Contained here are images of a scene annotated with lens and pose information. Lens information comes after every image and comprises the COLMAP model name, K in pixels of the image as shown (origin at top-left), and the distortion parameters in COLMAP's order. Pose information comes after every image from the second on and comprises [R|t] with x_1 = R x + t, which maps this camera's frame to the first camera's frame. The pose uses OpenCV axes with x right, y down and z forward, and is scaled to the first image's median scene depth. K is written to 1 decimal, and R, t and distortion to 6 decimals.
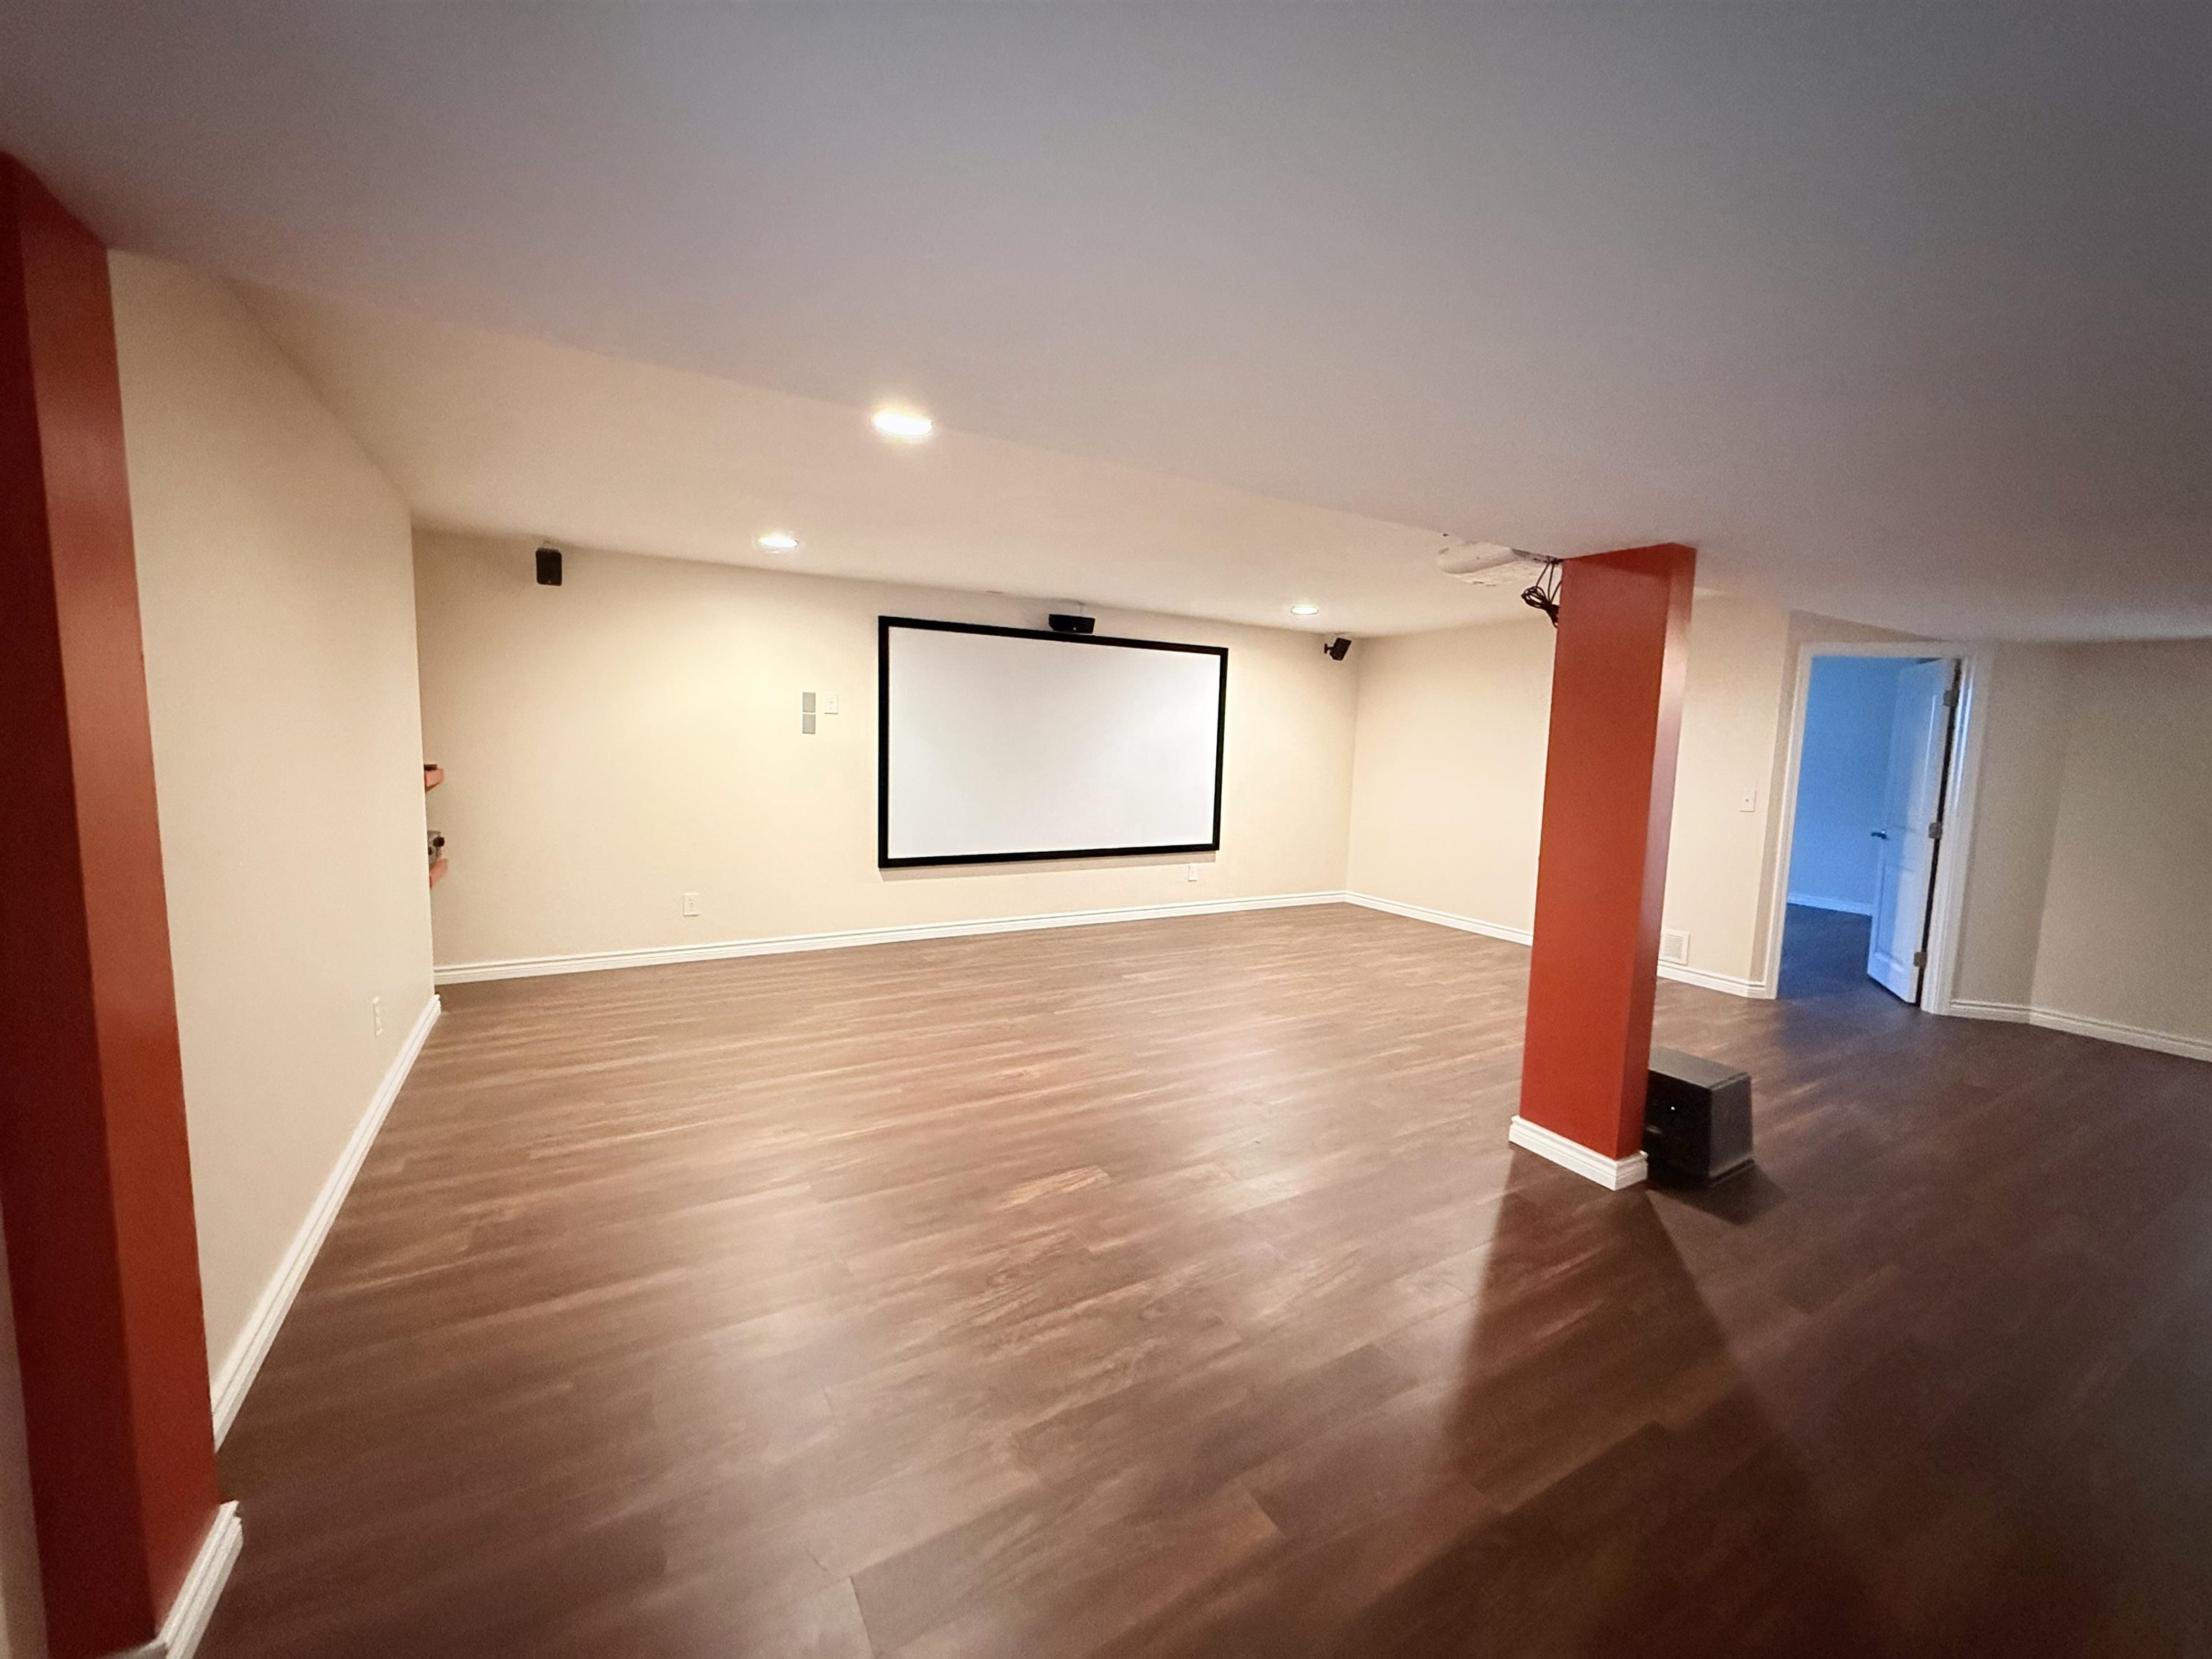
lens RADIAL K [[887.4, 0, 1106.7], [0, 887.4, 829.0], [0, 0, 1]] dist [0.003717, 0.000179]
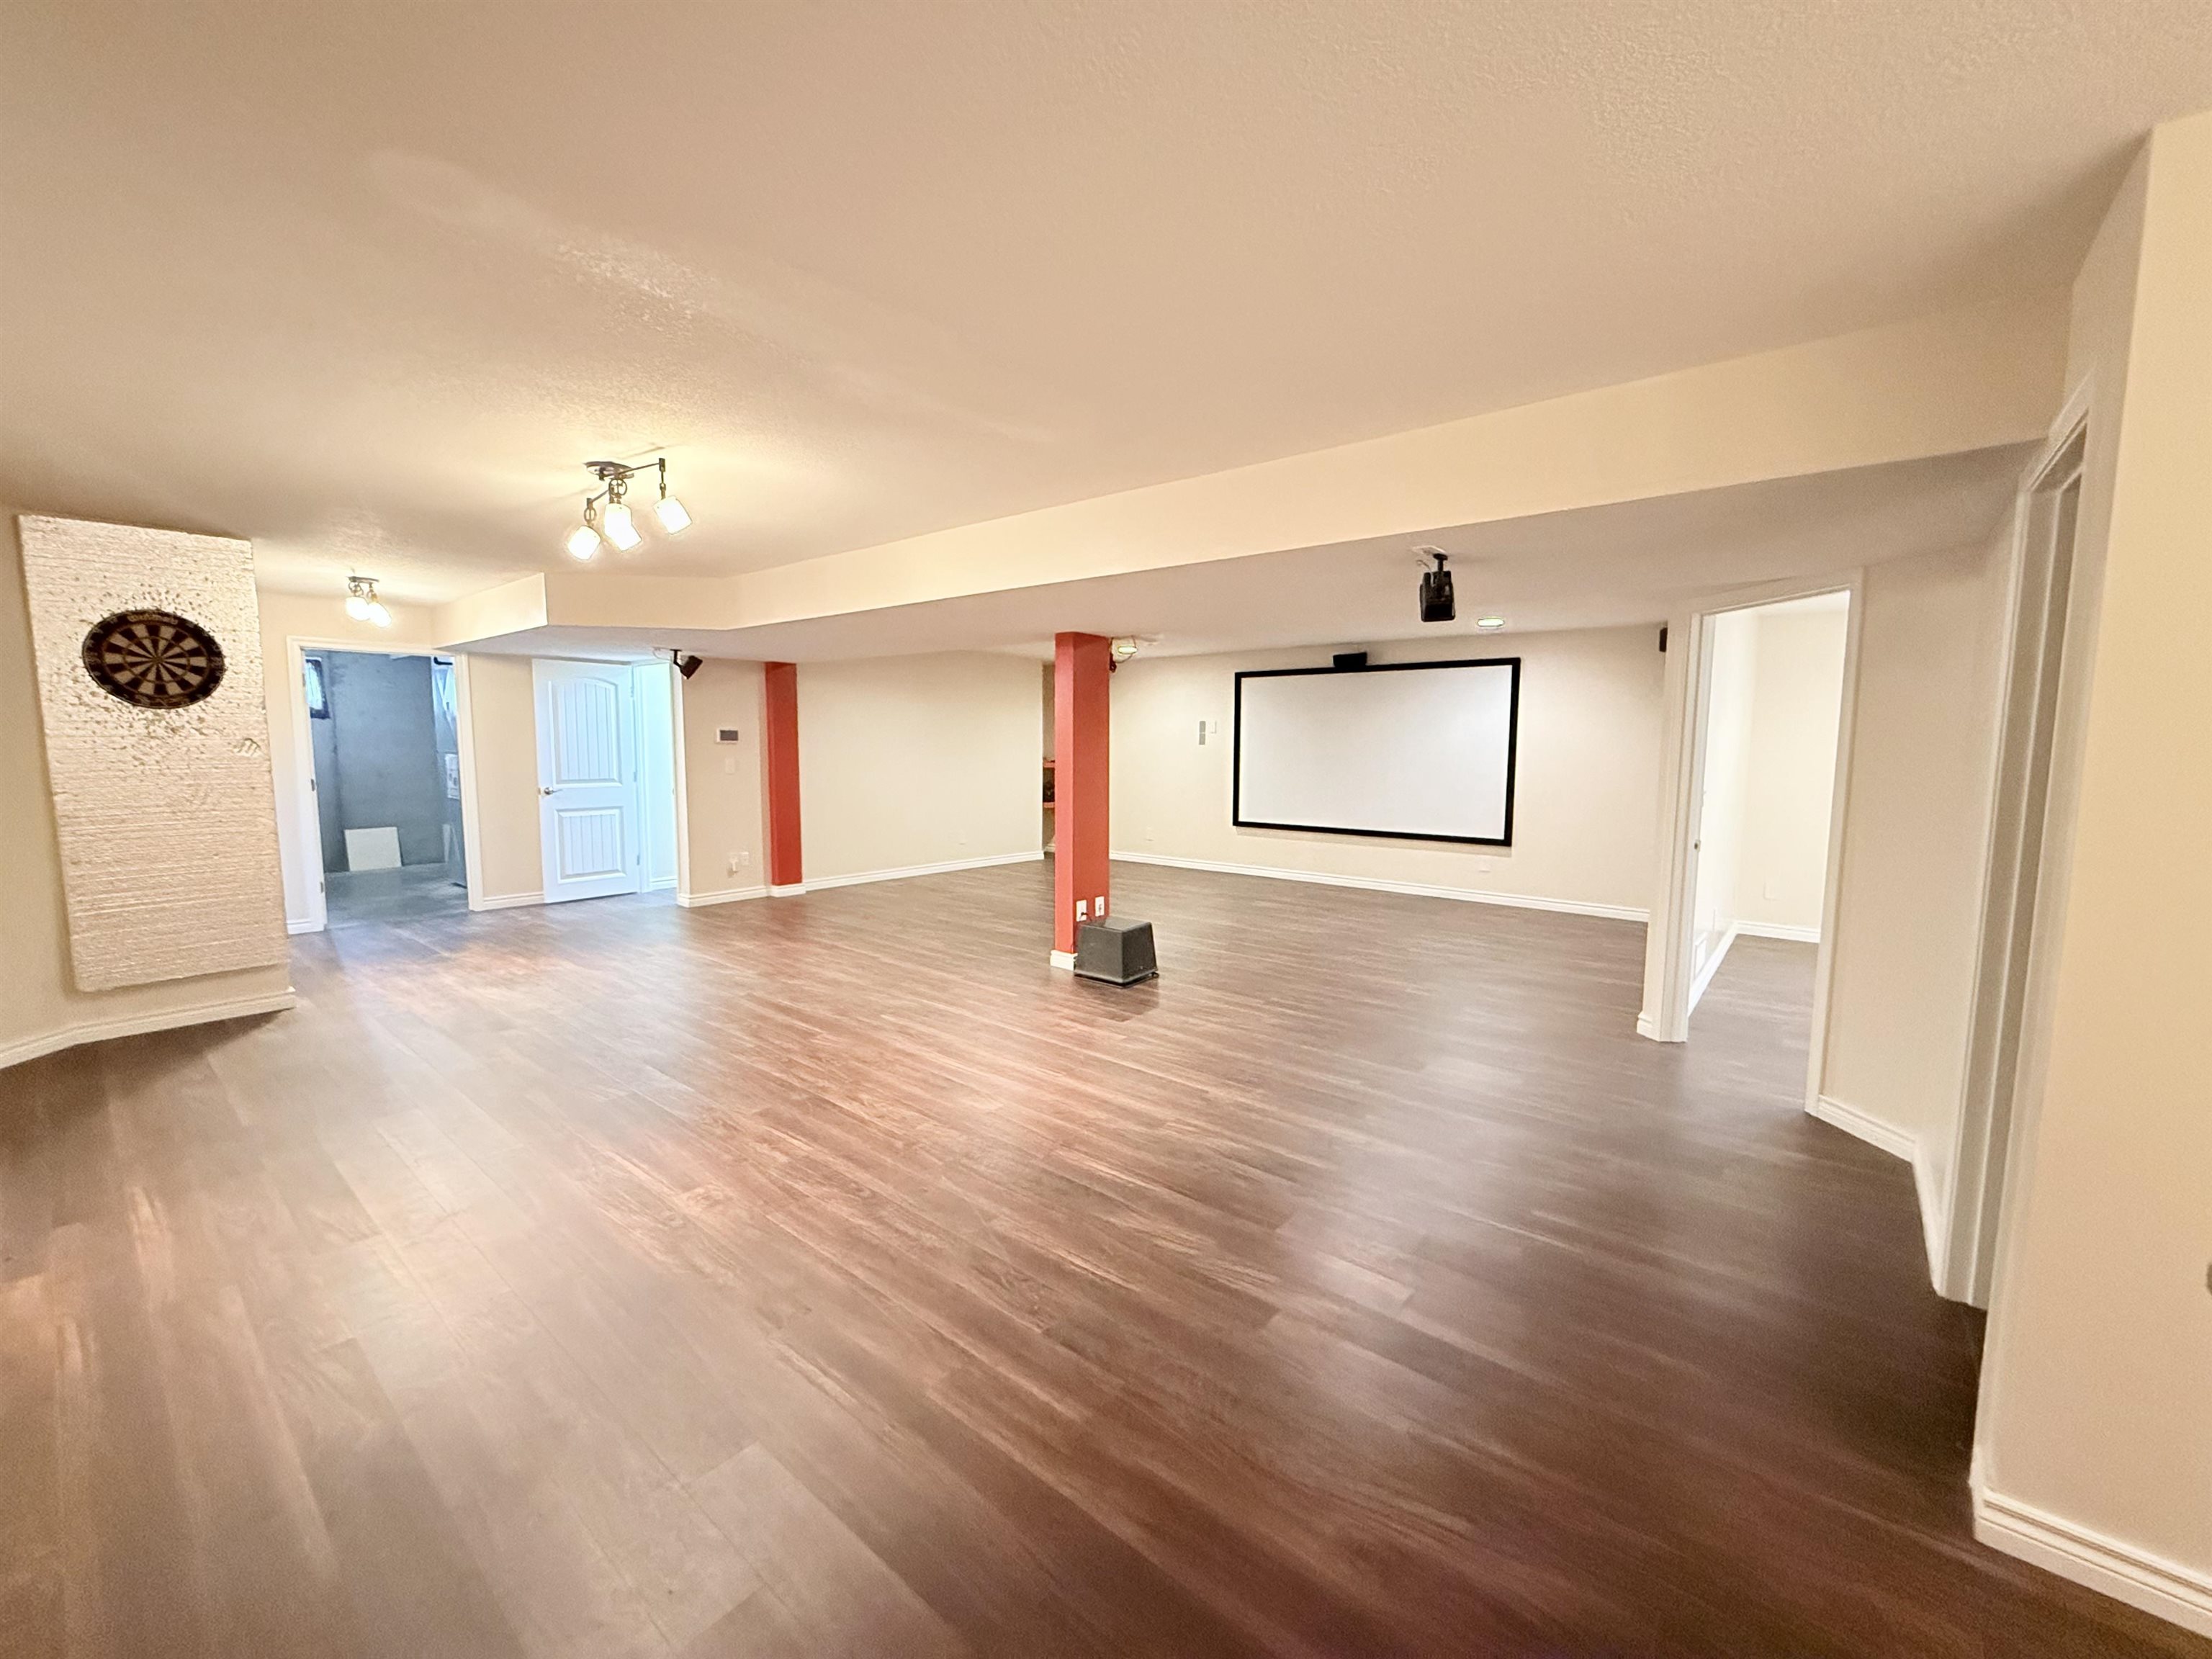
lens RADIAL K [[887.4, 0, 1105.0], [0, 887.4, 827.3], [0, 0, 1]] dist [0.003717, 0.000179]
pose [[0.342045, 0.069638, -0.937100, 1.109519], [-0.088908, 0.995175, 0.041502, -0.000254], [0.935468, 0.069120, 0.346586, 0.199335]]
